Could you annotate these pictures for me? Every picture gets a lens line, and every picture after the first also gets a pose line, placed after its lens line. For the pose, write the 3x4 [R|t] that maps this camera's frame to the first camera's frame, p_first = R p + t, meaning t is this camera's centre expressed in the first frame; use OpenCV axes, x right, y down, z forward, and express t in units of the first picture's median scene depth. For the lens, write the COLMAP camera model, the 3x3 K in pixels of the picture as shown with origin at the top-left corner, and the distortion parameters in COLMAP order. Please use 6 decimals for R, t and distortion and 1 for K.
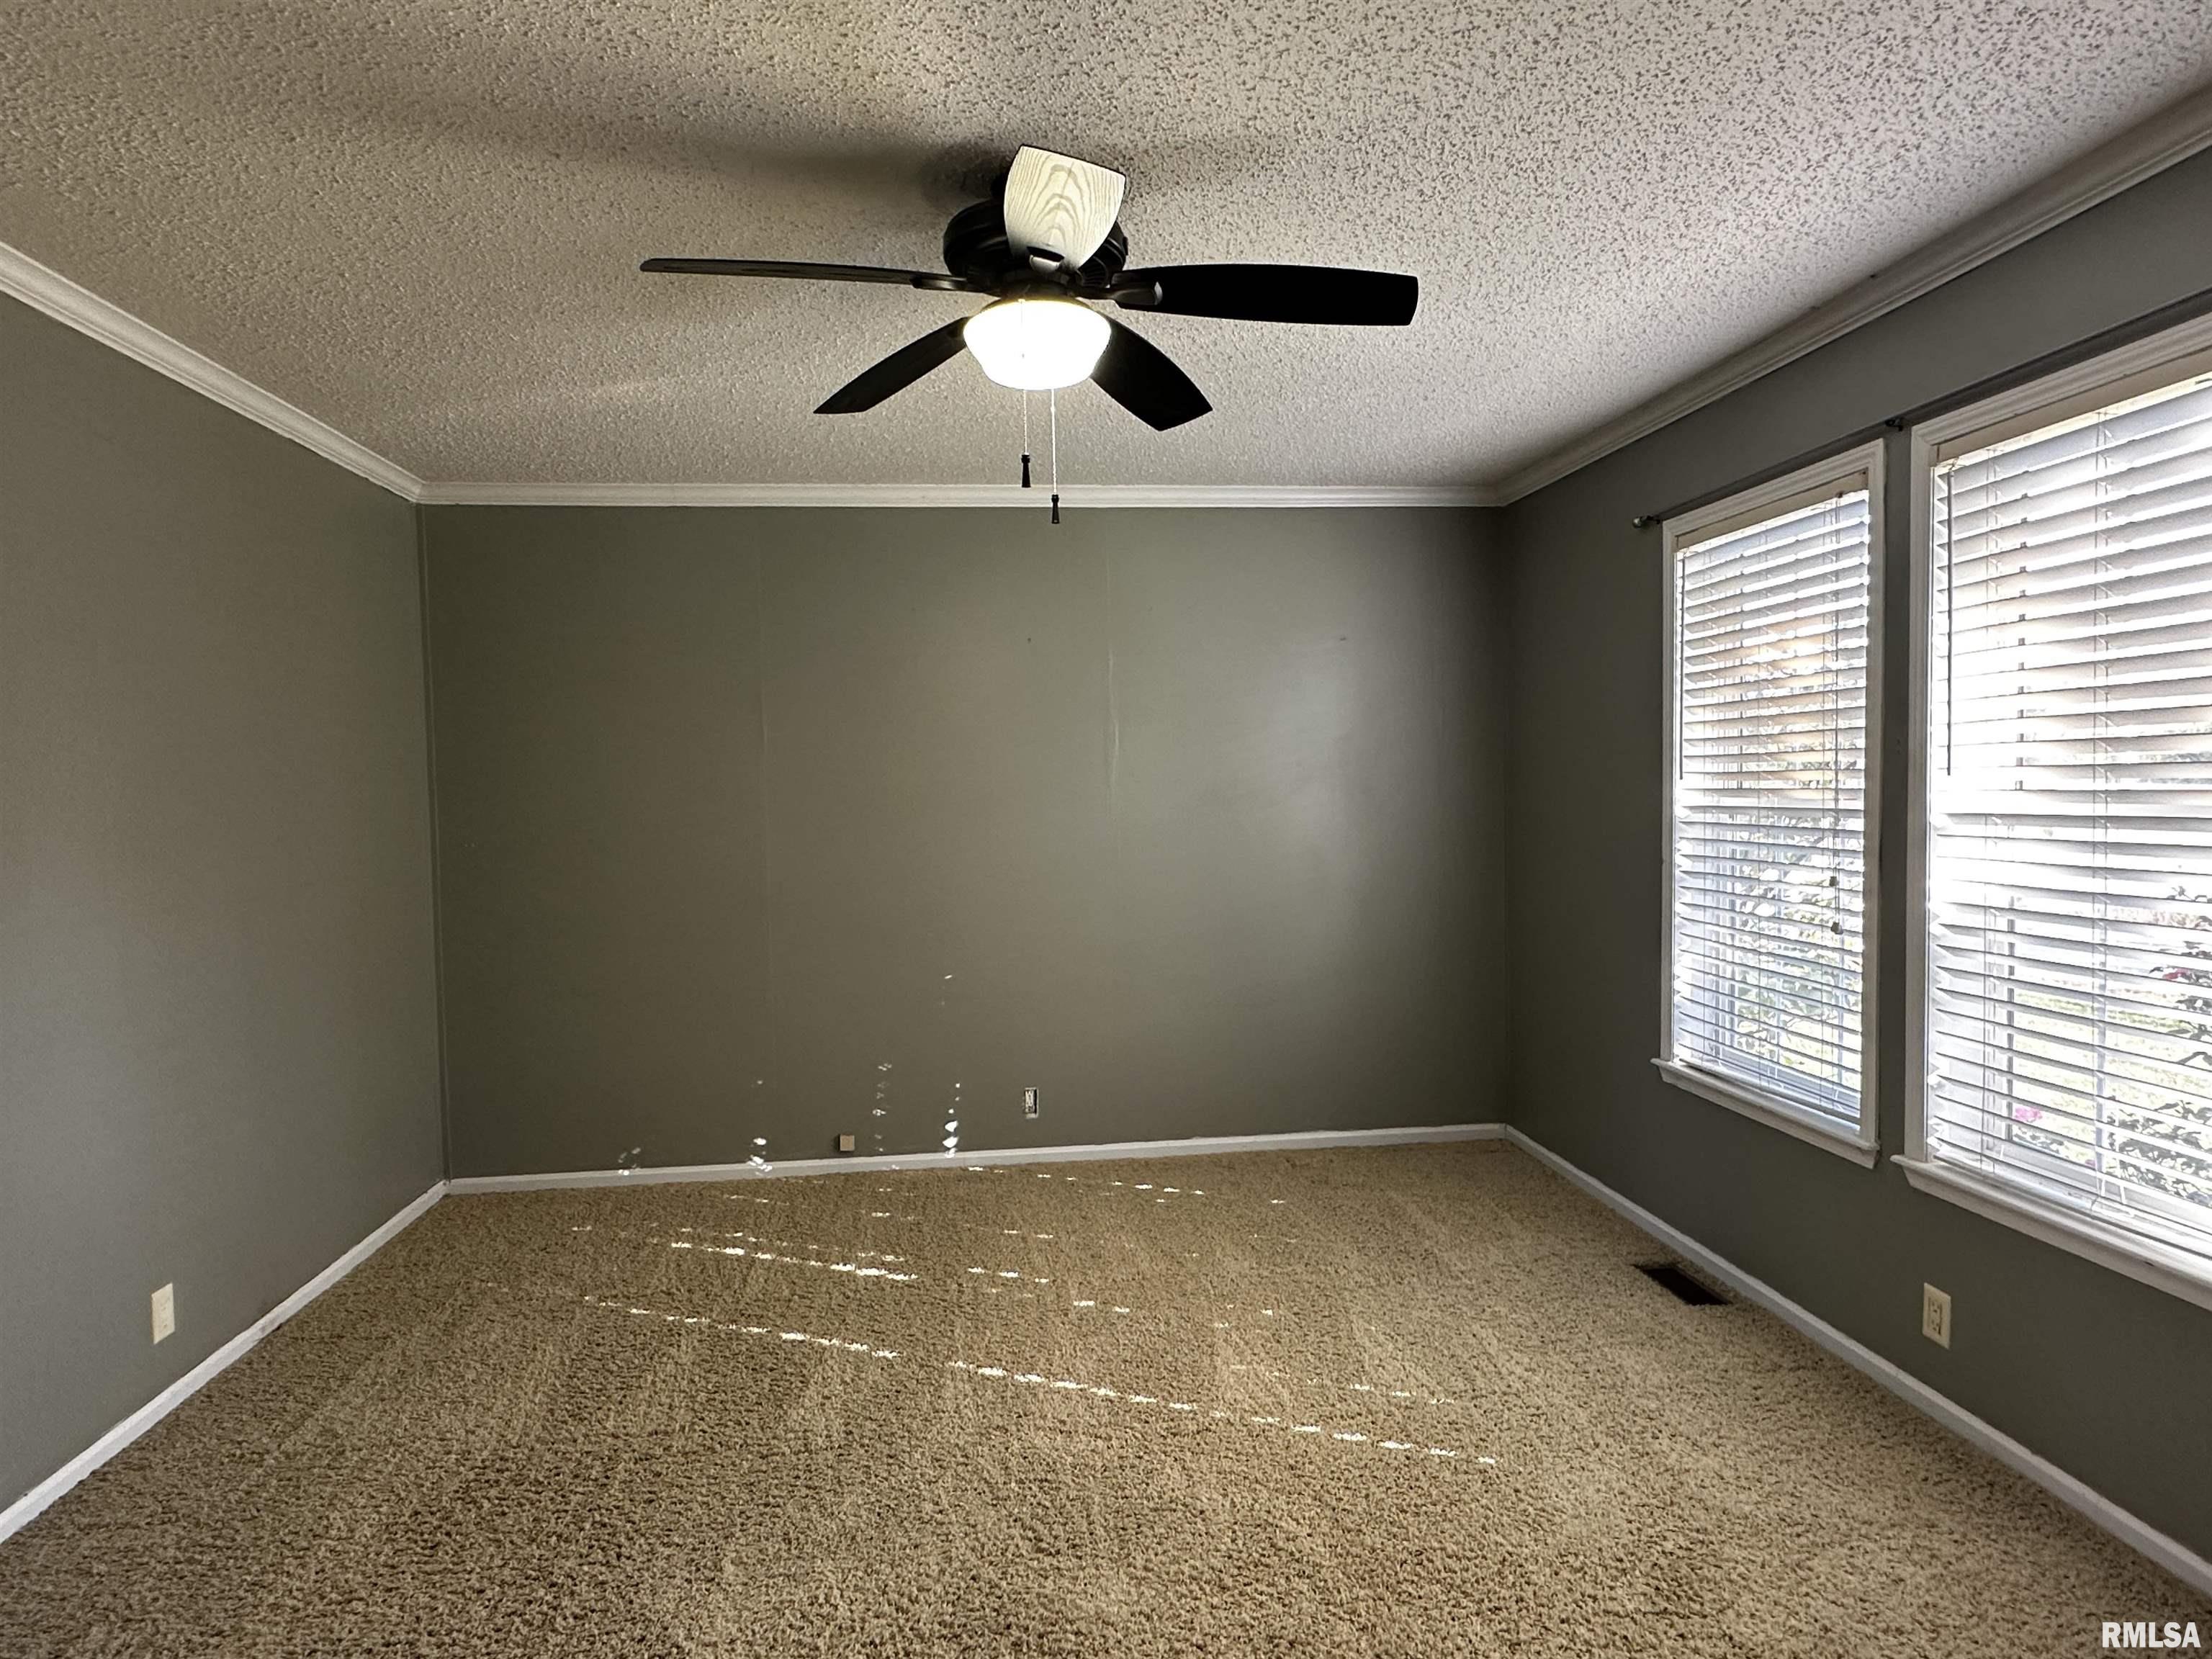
lens RADIAL K [[1213.1, 0, 1098.8], [0, 1213.1, 829.4], [0, 0, 1]] dist [-0.002591, 0.000114]
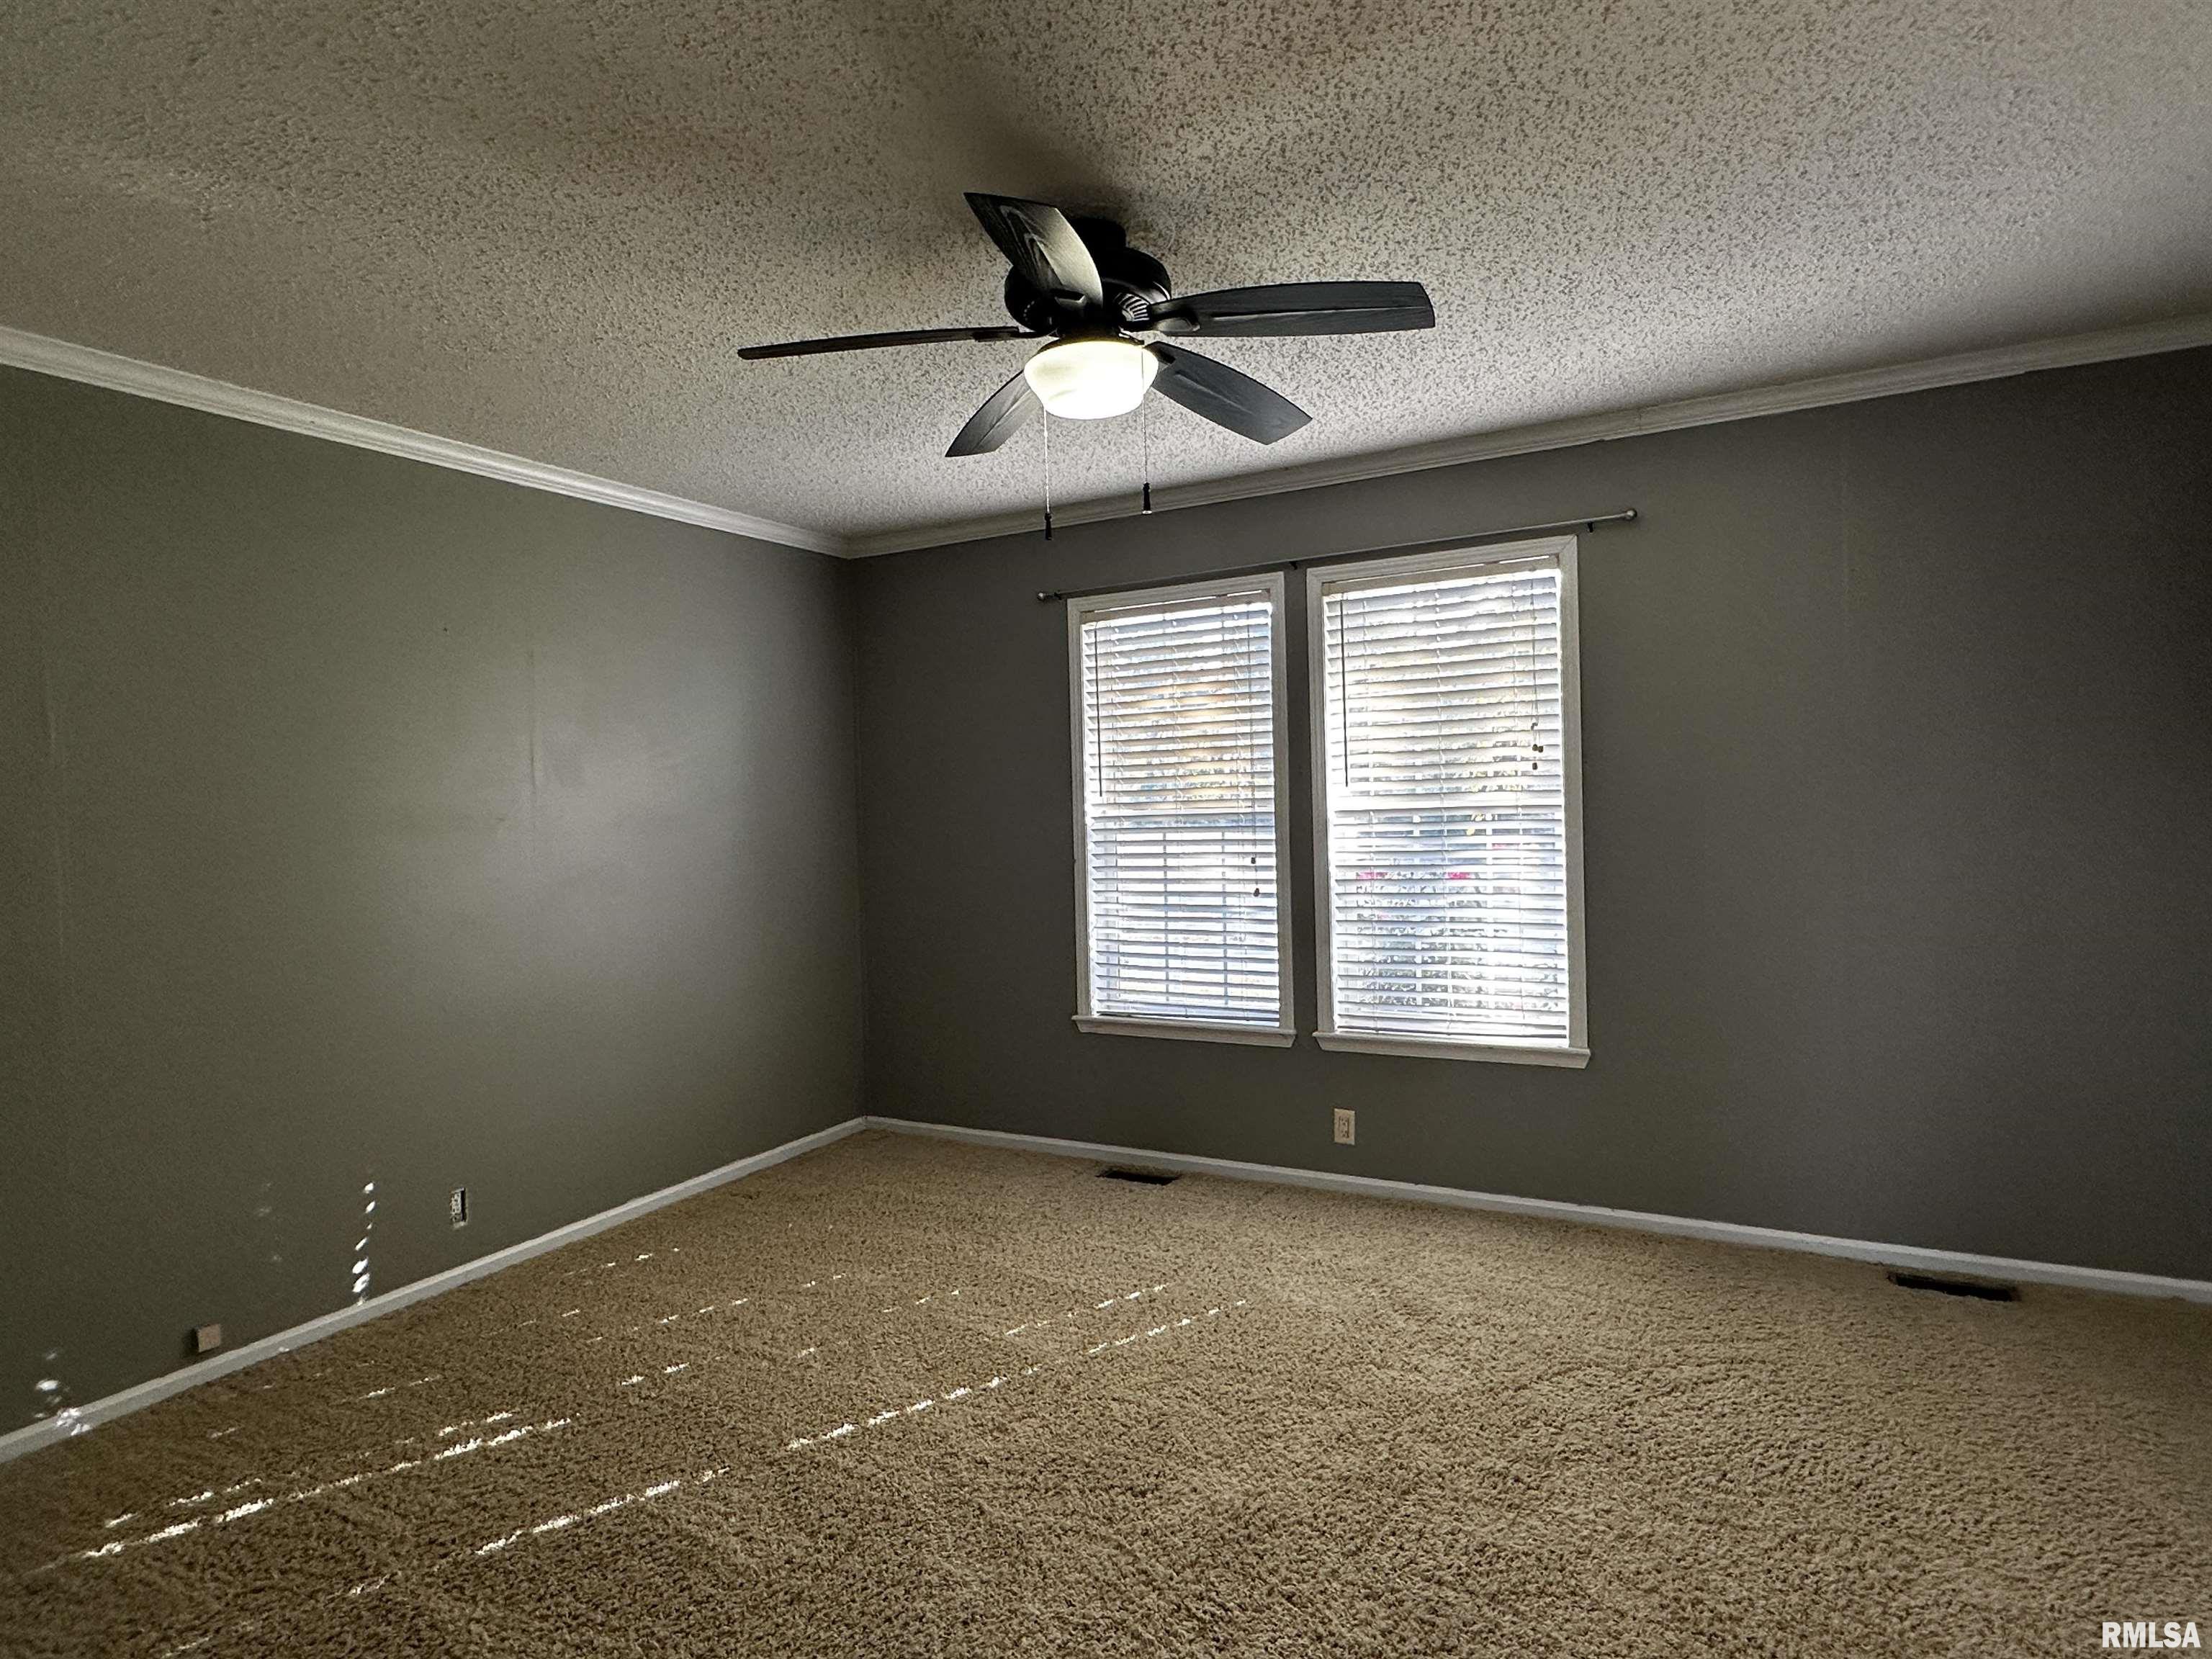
lens RADIAL K [[1213.1, 0, 1094.0], [0, 1213.1, 830.9], [0, 0, 1]] dist [-0.002591, 0.000114]
pose [[0.586046, -0.020416, 0.810020, -0.585870], [0.052624, 0.998531, -0.012906, 0.012234], [-0.808567, 0.050190, 0.586260, 0.233644]]
